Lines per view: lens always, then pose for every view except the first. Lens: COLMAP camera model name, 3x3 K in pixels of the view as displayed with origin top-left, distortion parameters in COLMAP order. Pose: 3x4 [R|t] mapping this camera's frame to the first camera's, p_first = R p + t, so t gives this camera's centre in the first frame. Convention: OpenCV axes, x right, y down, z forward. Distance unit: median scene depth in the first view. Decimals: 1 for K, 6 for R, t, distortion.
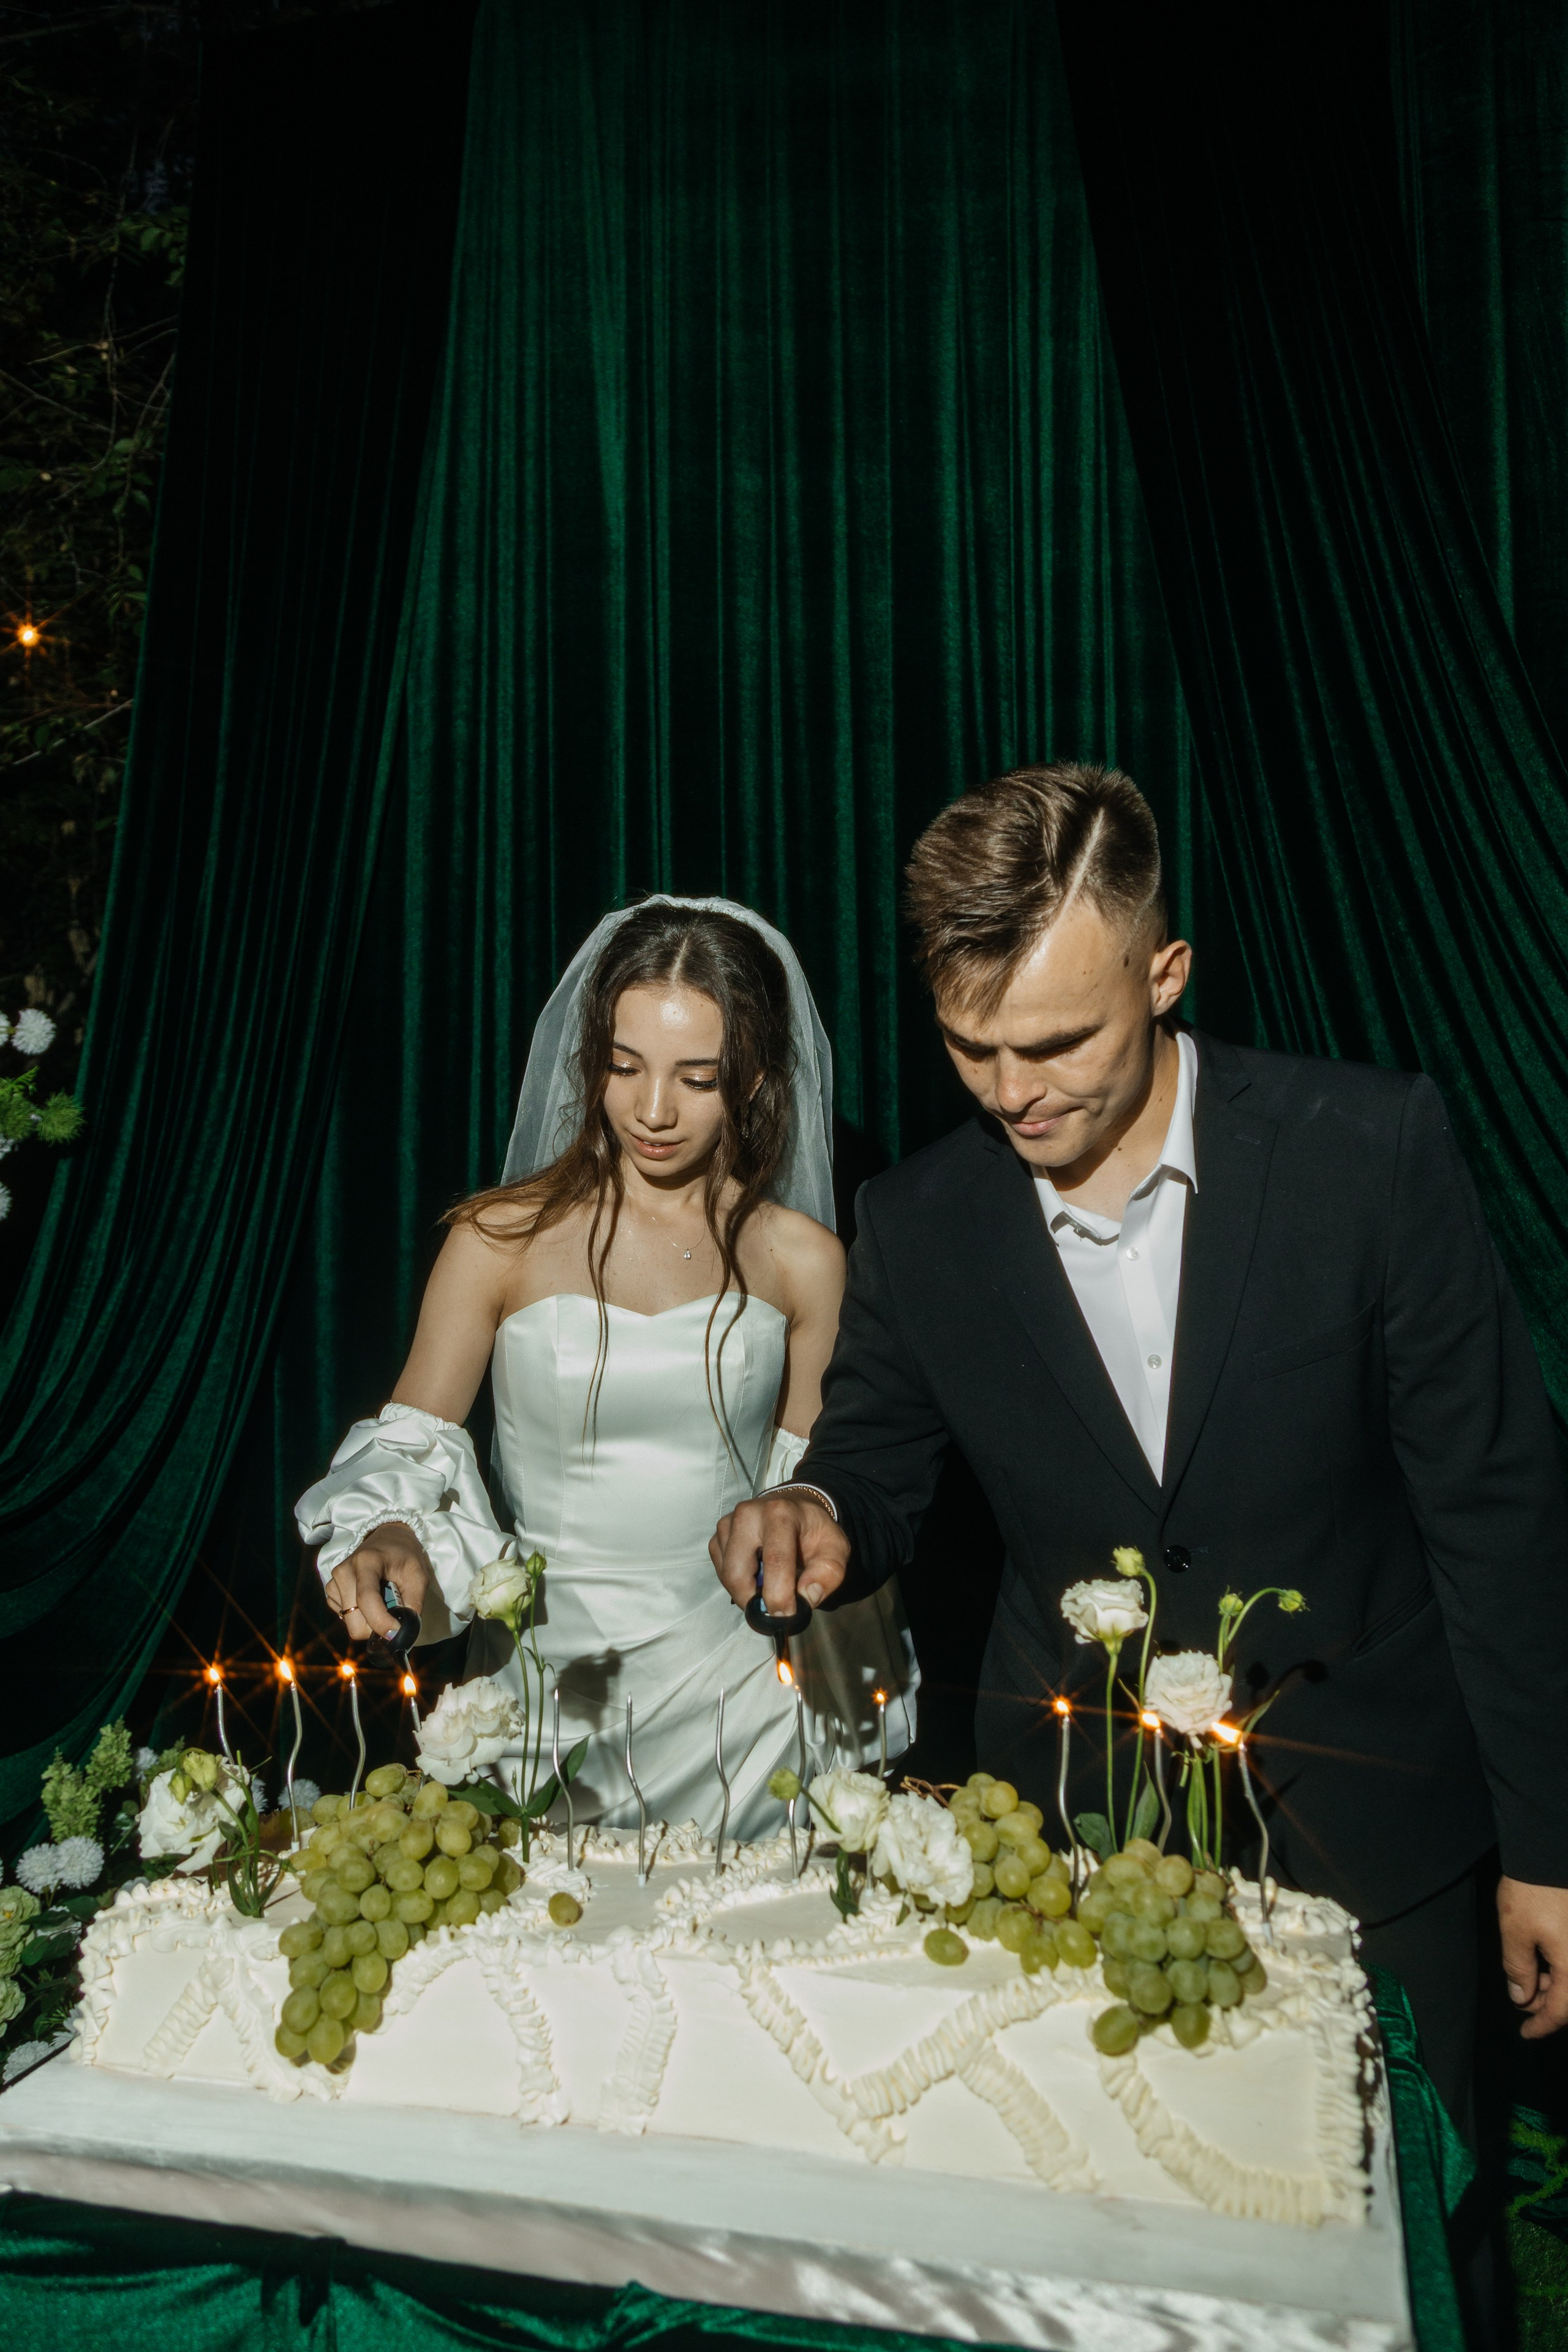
lens RADIAL K [[1943.4, 0, 791.3], [0, 1943.4, 1132.1], [0, 0, 1]] dist [-0.022313, 0.001976]
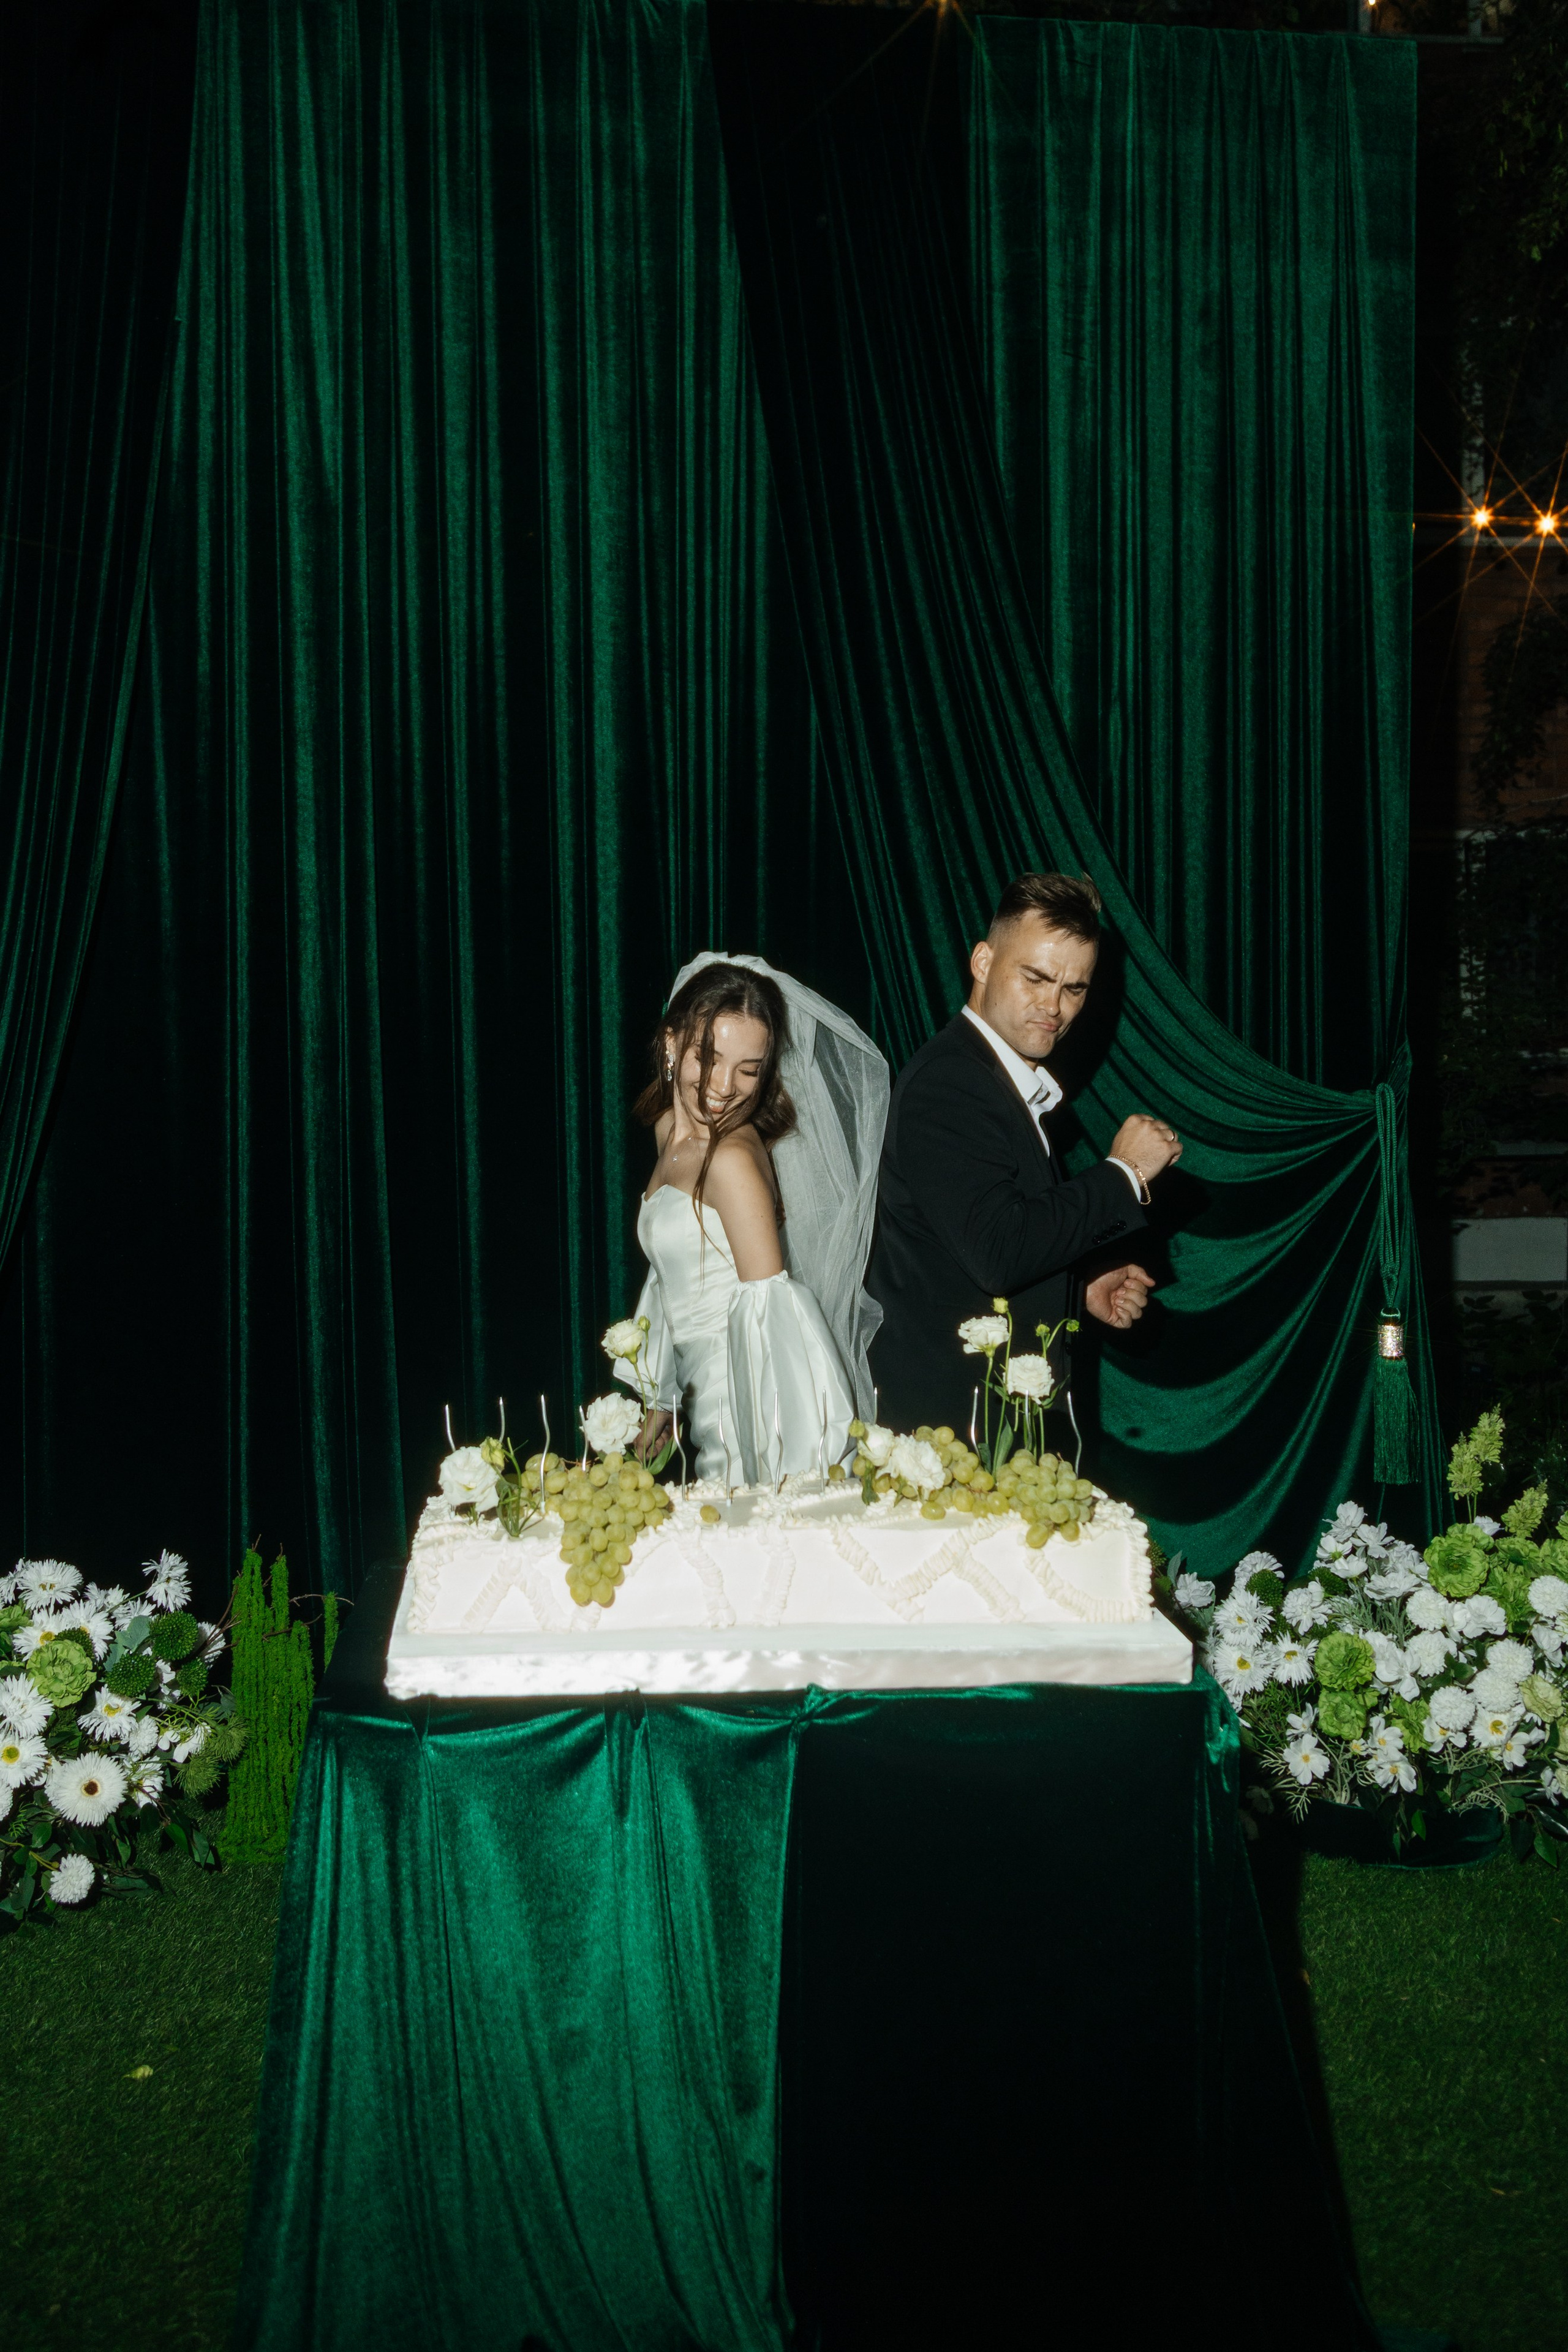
lens RADIAL K [[1943.4, 0, 791.3], [0, 1943.4, 1132.1], [0, 0, 1]] dist [-0.022313, 0.001976]
pose [[0.939222, -0.002567, 0.343300, -0.651779], [-0.029222, 0.995745, 0.087395, -0.095418], [-0.342063, -0.092115, 0.935151, -0.629948]]
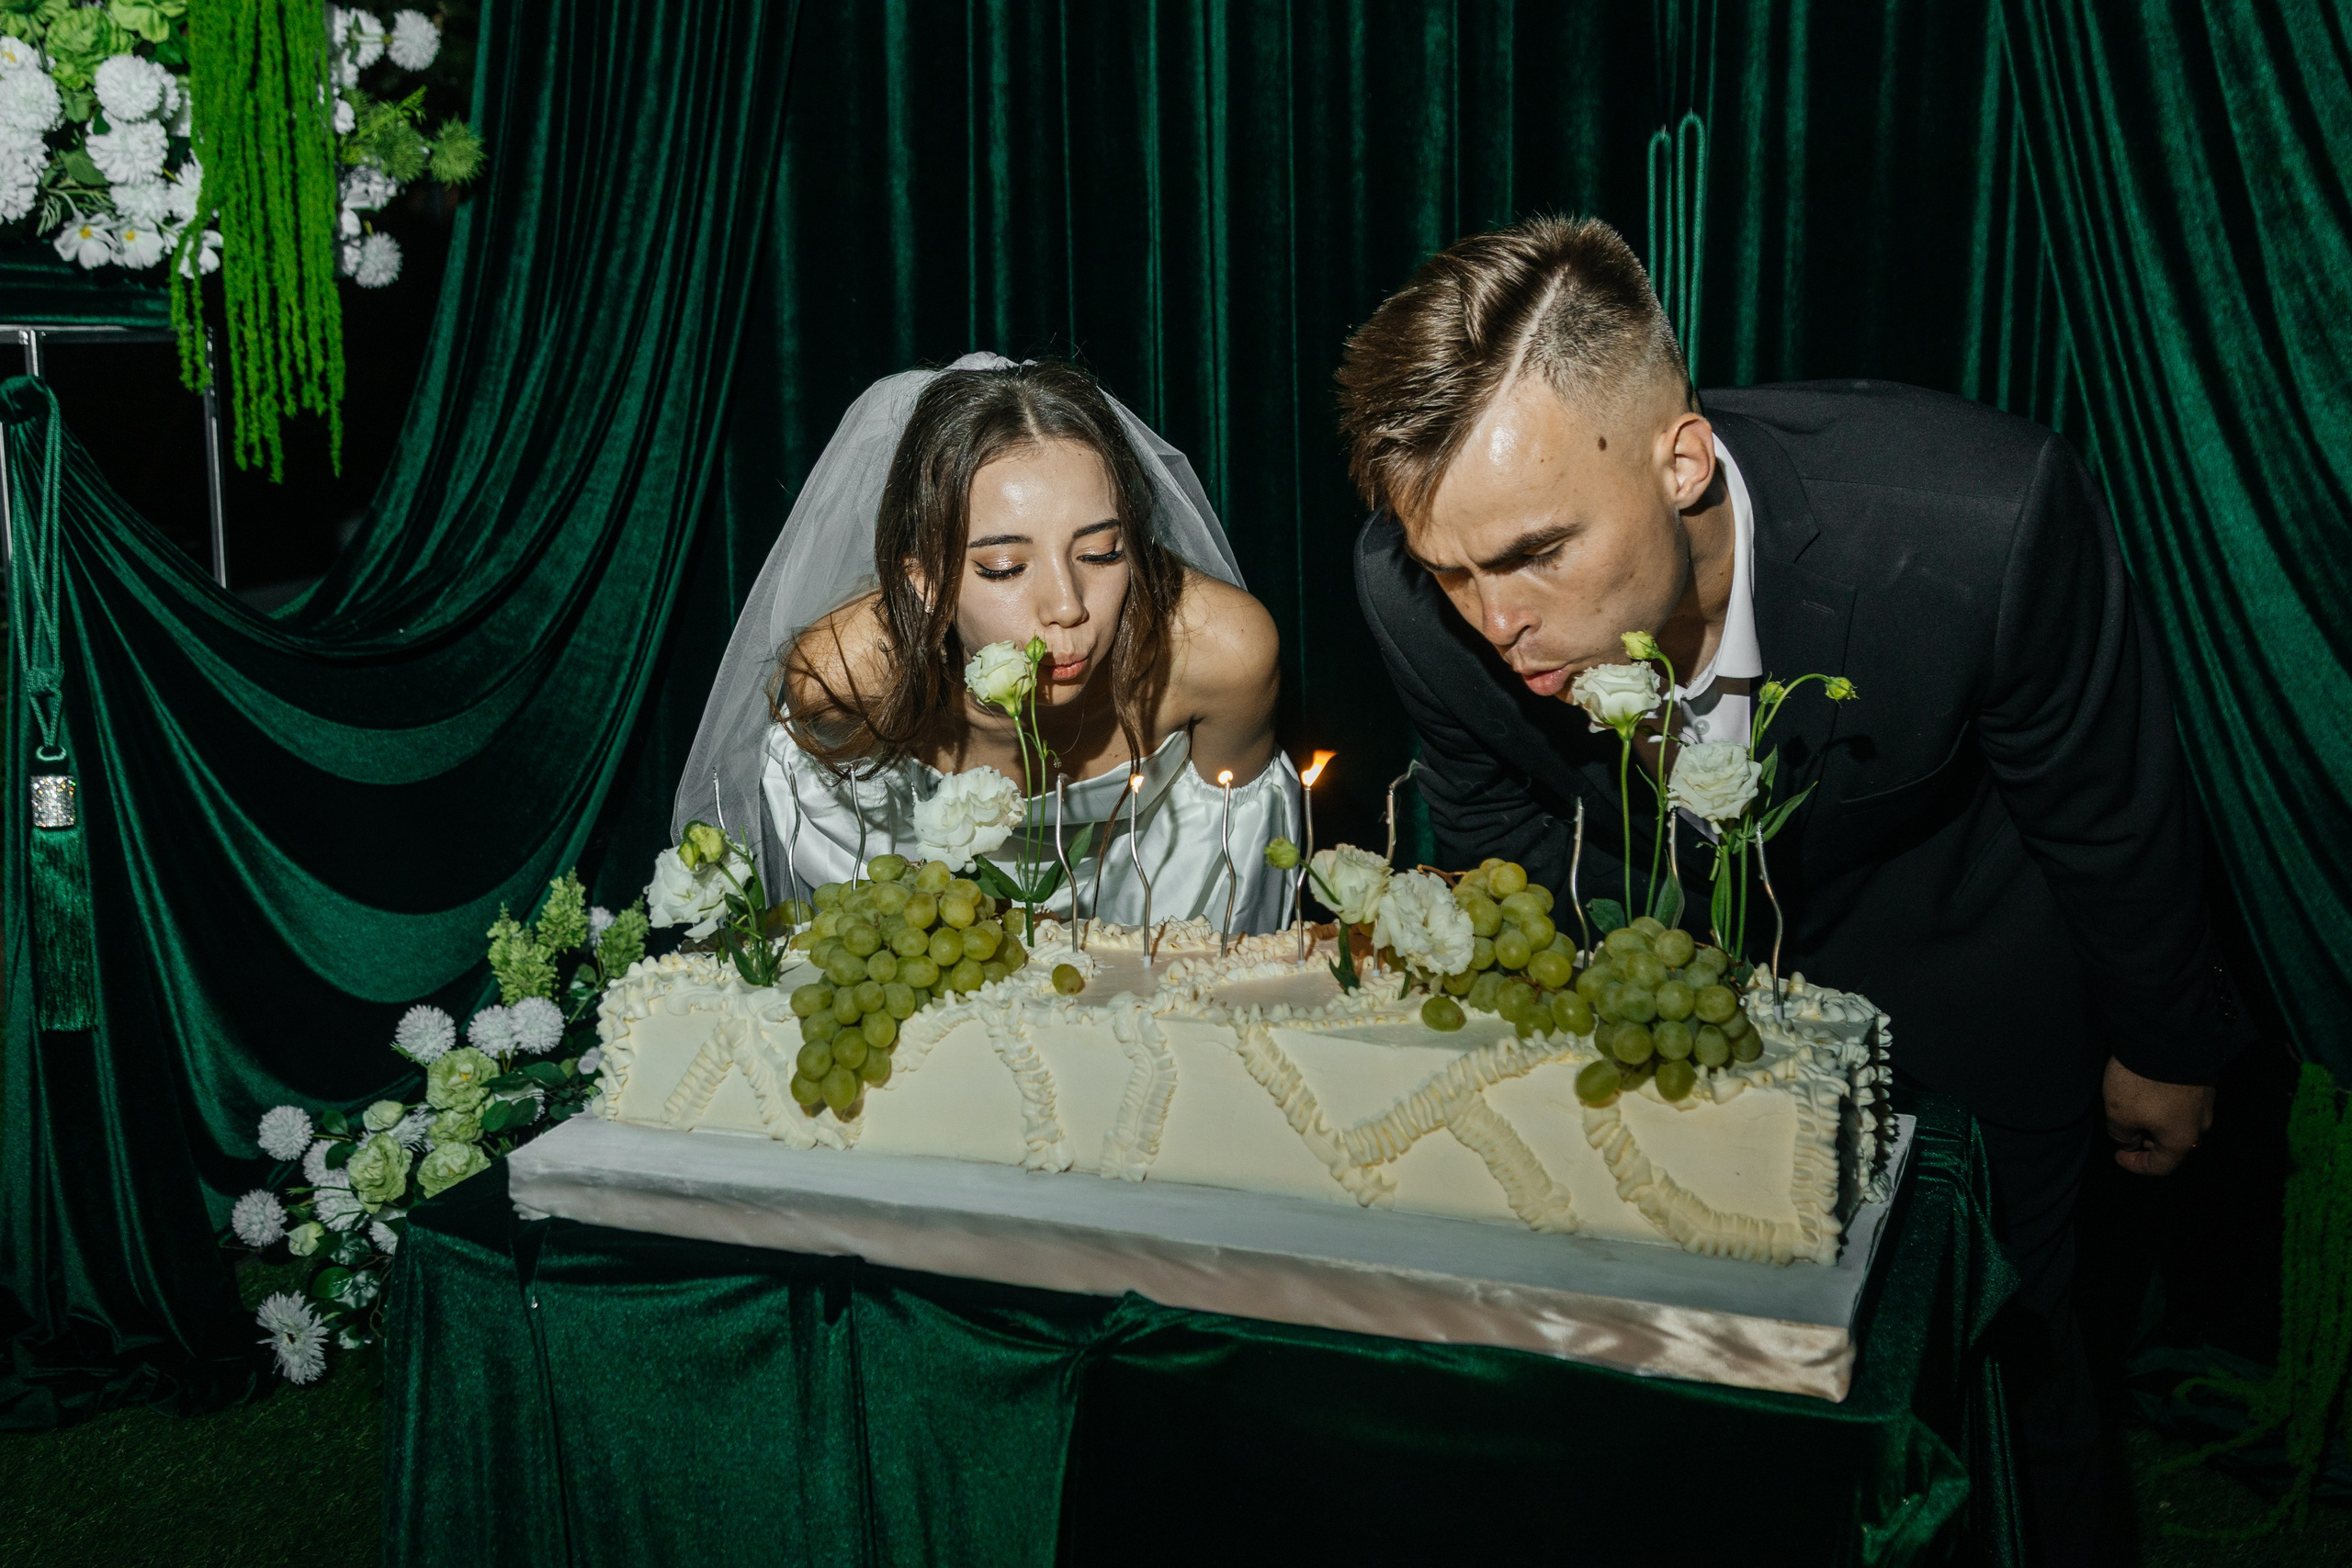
lens RADIAL K [[2738.4, 0, 1070.0], [0, 2738.4, 794.0], [0, 0, 1]] dist [0.006873, 0.012482]
pose [[0.992082, 0.015083, -0.124680, 0.060136], [0.014307, 0.972726, 0.231518, -0.021042], [0.124771, -0.231468, 0.964808, -0.350847]]
